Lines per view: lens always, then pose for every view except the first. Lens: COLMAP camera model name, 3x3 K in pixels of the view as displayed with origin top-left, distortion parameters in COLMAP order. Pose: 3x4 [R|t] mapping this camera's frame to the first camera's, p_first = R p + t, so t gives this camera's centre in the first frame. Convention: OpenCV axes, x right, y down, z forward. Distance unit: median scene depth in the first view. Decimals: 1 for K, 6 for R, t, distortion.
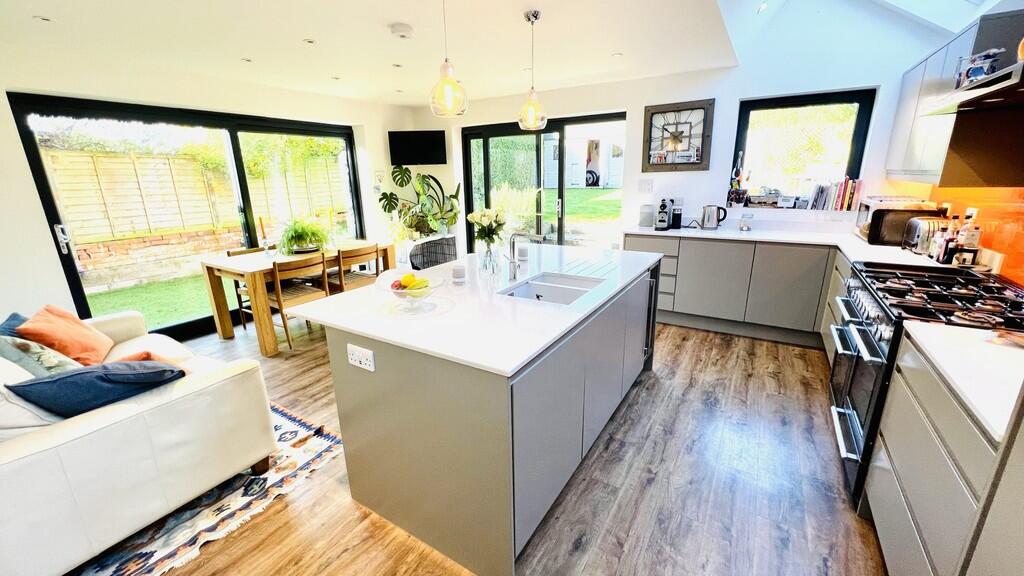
lens RADIAL K [[409.5, 0, 512.0], [0, 409.5, 288.0], [0, 0, 1]] dist [-0.001348, -0.000095]
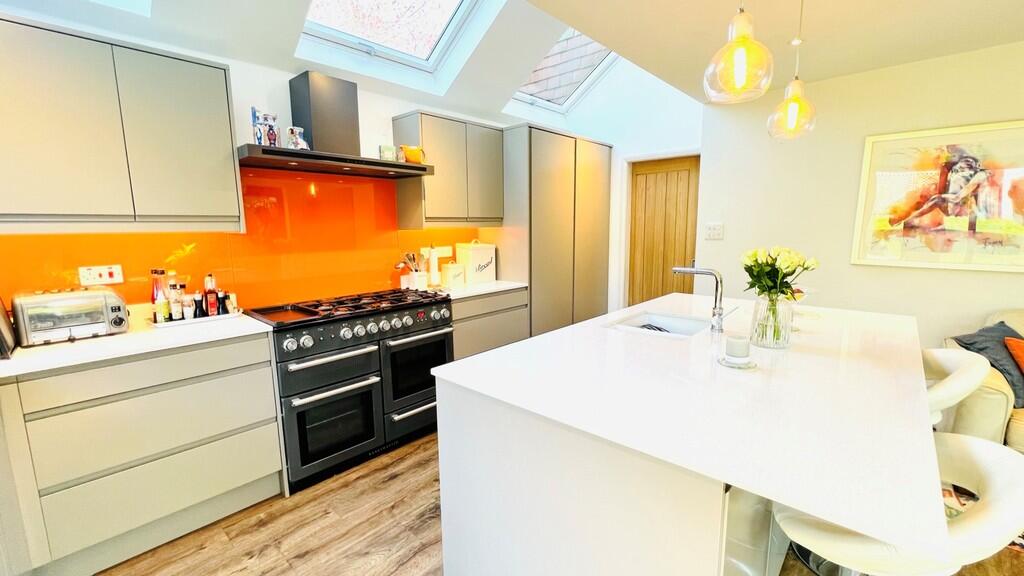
lens RADIAL K [[409.5, 0, 512.0], [0, 409.5, 288.0], [0, 0, 1]] dist [-0.001348, -0.000095]
pose [[-0.973928, 0.008269, 0.226705, 0.120072], [0.099359, 0.913935, 0.393511, -0.243202], [-0.203940, 0.405777, -0.890928, 0.974124]]
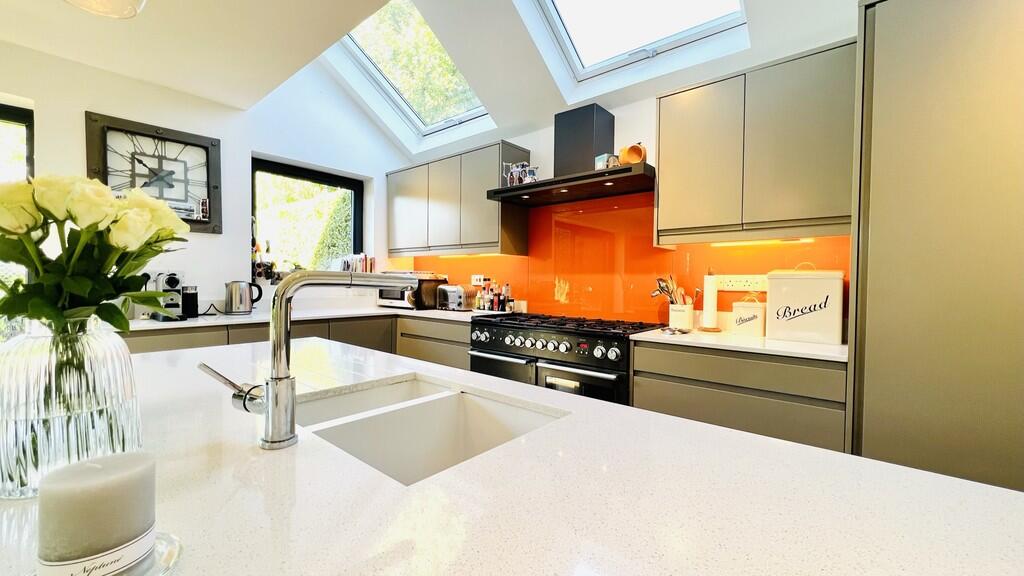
lens RADIAL K [[409.5, 0, 512.0], [0, 409.5, 288.0], [0, 0, 1]] dist [-0.001348, -0.000095]
pose [[0.156544, 0.005825, 0.987654, -0.142630], [0.250374, 0.967085, -0.045388, -0.037639], [-0.955409, 0.254388, 0.149933, 0.433983]]
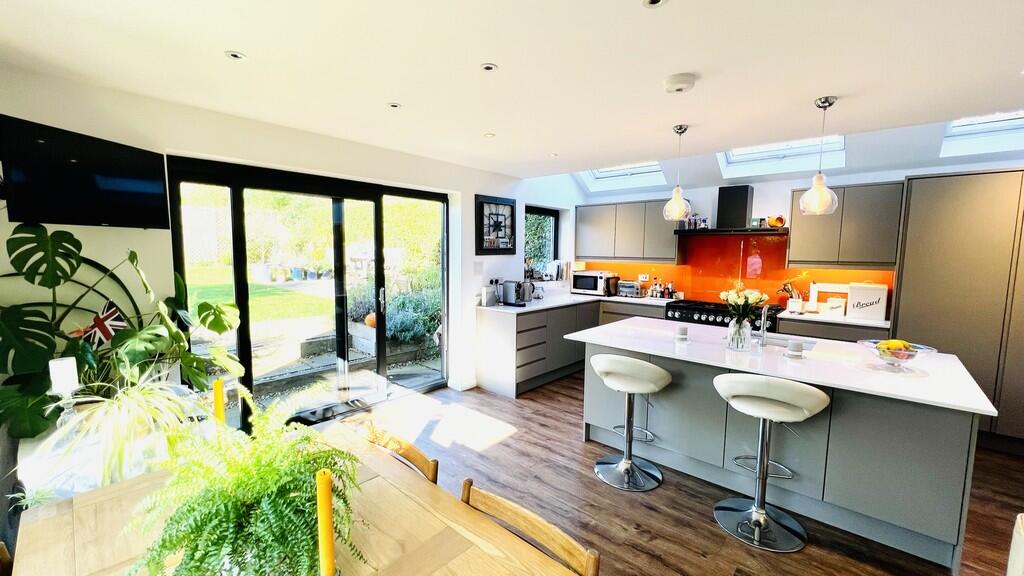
lens RADIAL K [[409.5, 0, 512.0], [0, 409.5, 288.0], [0, 0, 1]] dist [-0.001348, -0.000095]
pose [[0.176326, -0.067823, 0.981992, -0.729737], [0.250725, 0.967812, 0.021823, -0.219859], [-0.951865, 0.242362, 0.187656, 0.803508]]
